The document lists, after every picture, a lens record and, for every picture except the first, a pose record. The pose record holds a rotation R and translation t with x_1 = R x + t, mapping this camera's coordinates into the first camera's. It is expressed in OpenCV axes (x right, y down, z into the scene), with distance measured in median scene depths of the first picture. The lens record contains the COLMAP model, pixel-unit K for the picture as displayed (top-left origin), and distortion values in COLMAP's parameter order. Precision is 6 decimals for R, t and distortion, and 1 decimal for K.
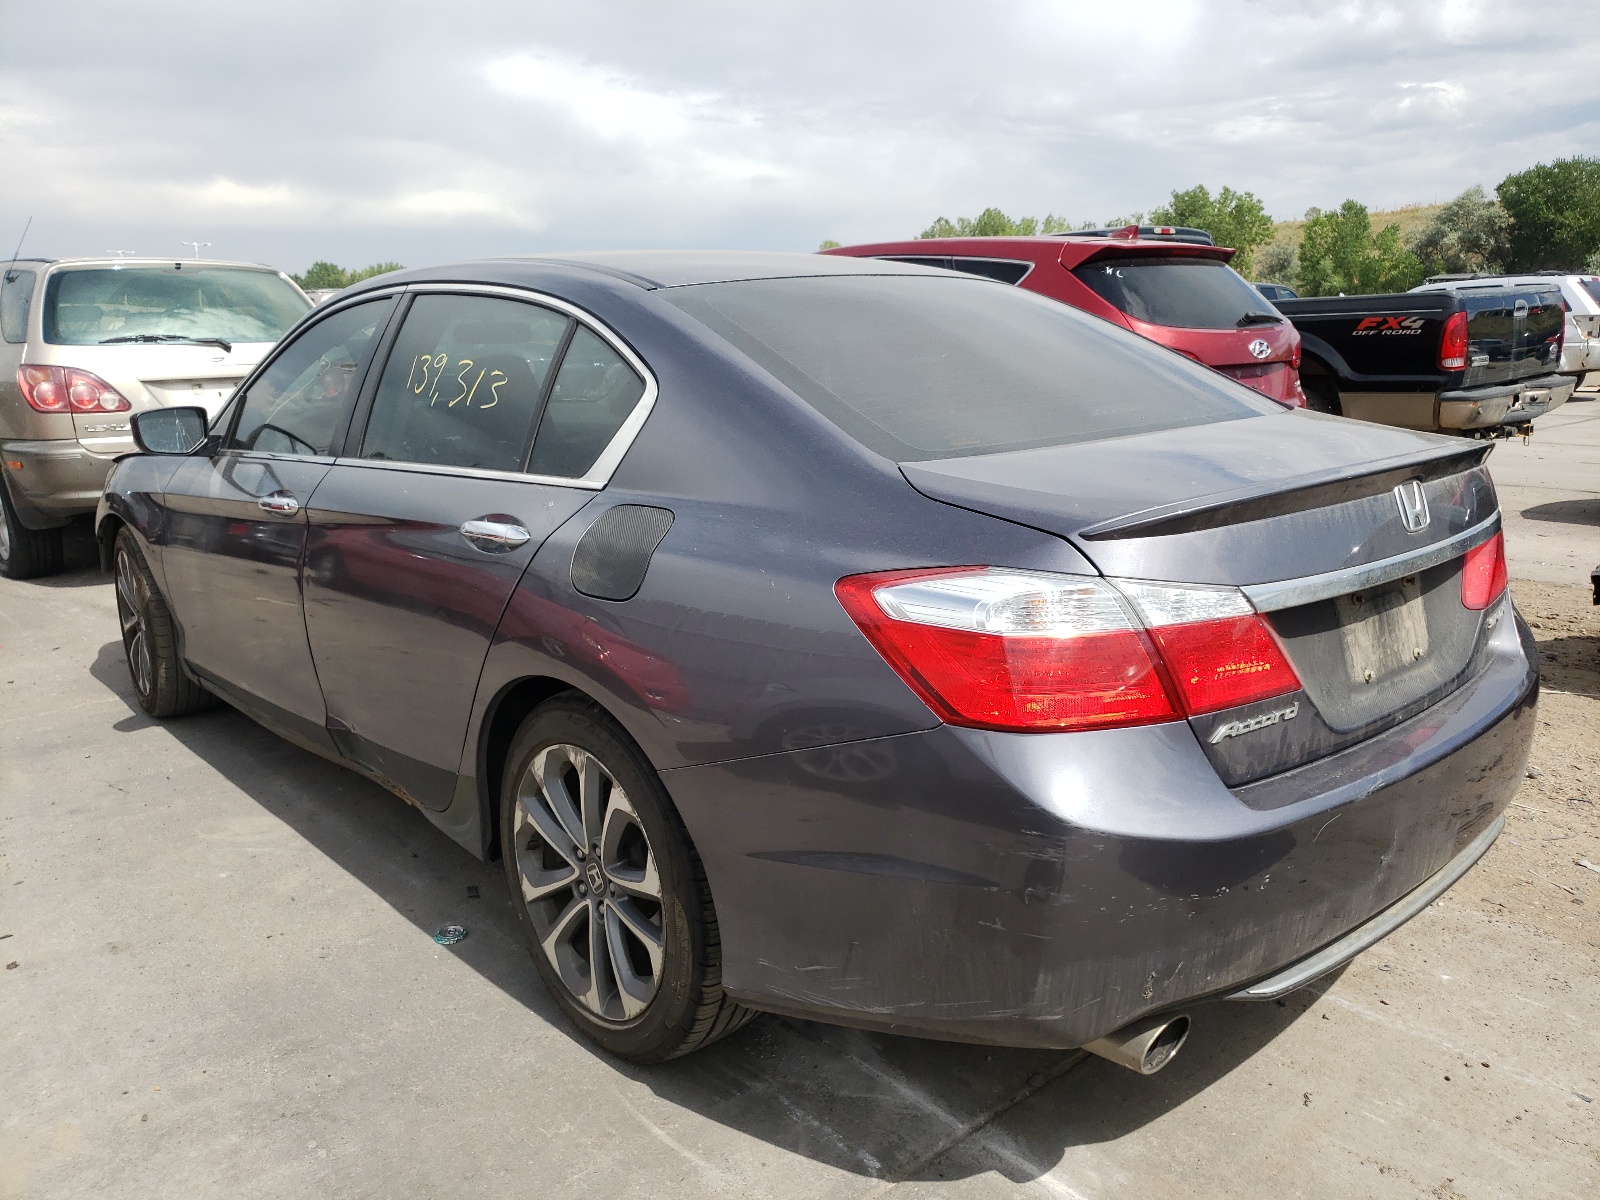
lens RADIAL K [[1249.4, 0, 800.0], [0, 1249.4, 600.0], [0, 0, 1]] dist [-0.016479, 0.003686]
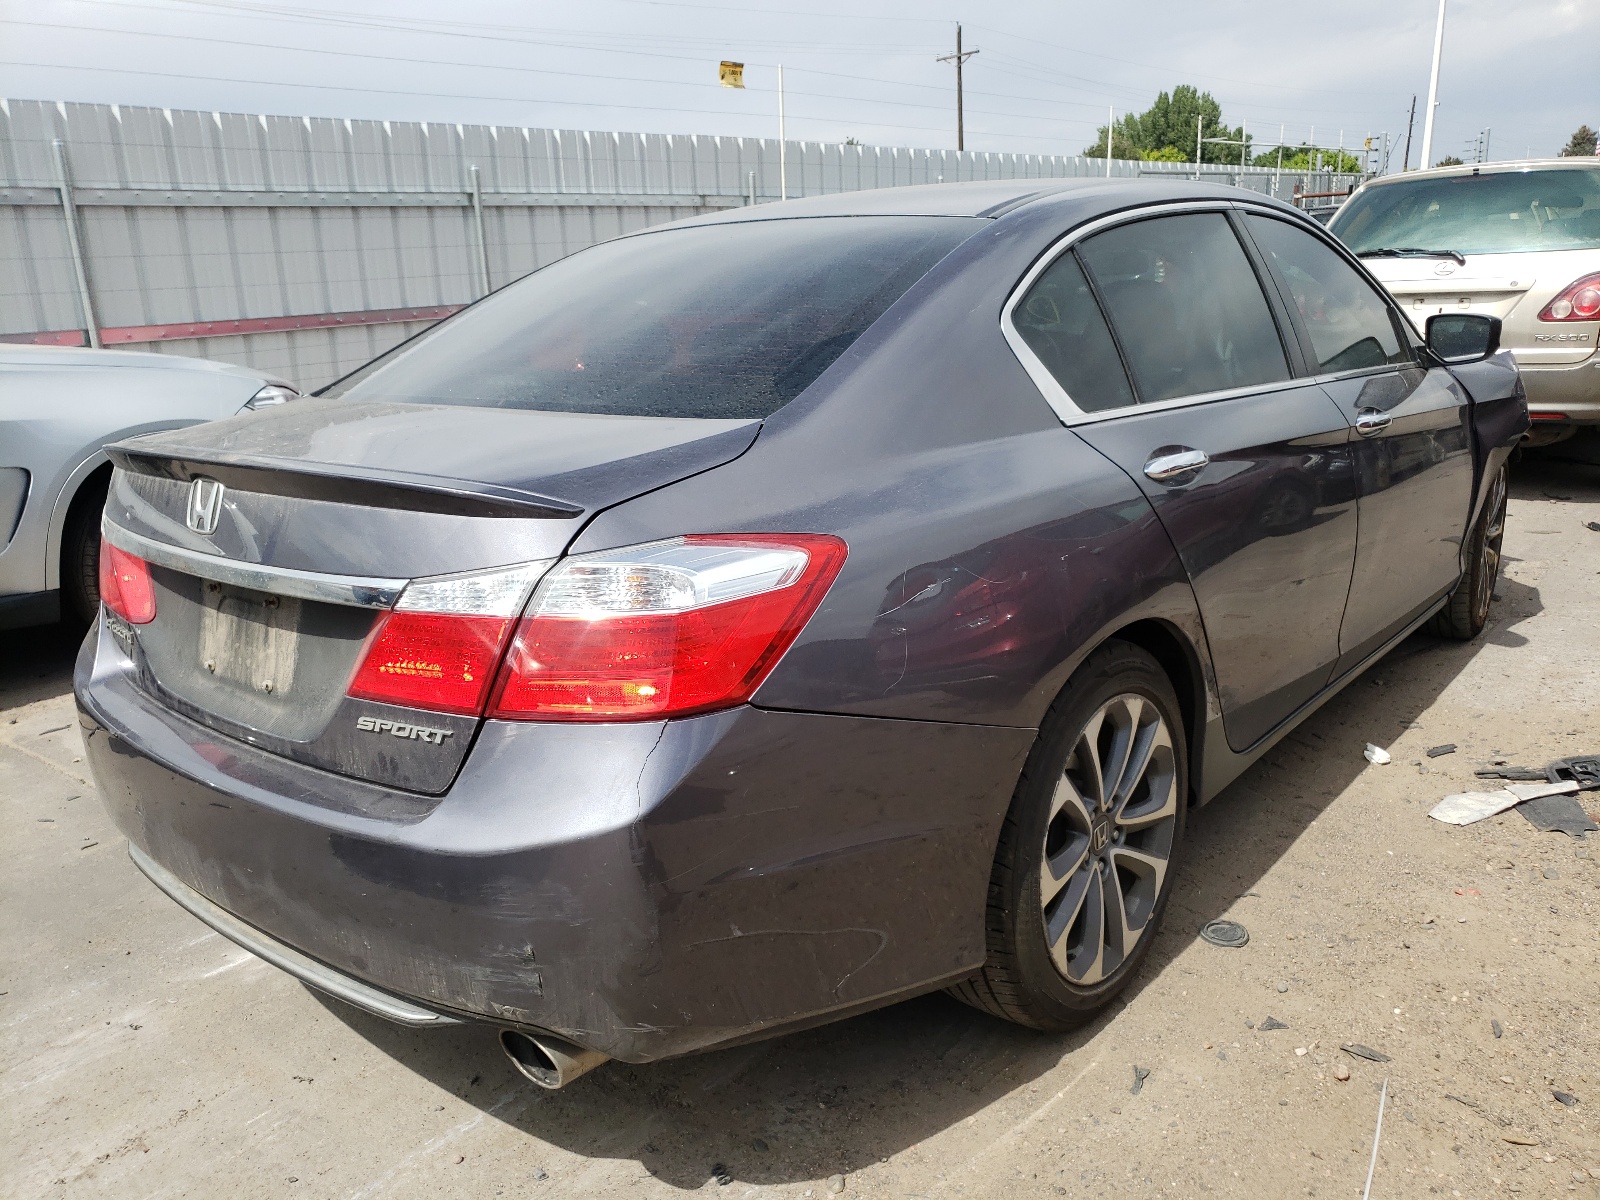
lens RADIAL K [[1249.4, 0, 800.0], [0, 1249.4, 600.0], [0, 0, 1]] dist [-0.016479, 0.003686]
pose [[0.139963, 0.260576, -0.955254, 1.342738], [-0.175470, 0.956008, 0.235072, -0.280898], [0.974485, 0.134717, 0.179529, 1.175751]]
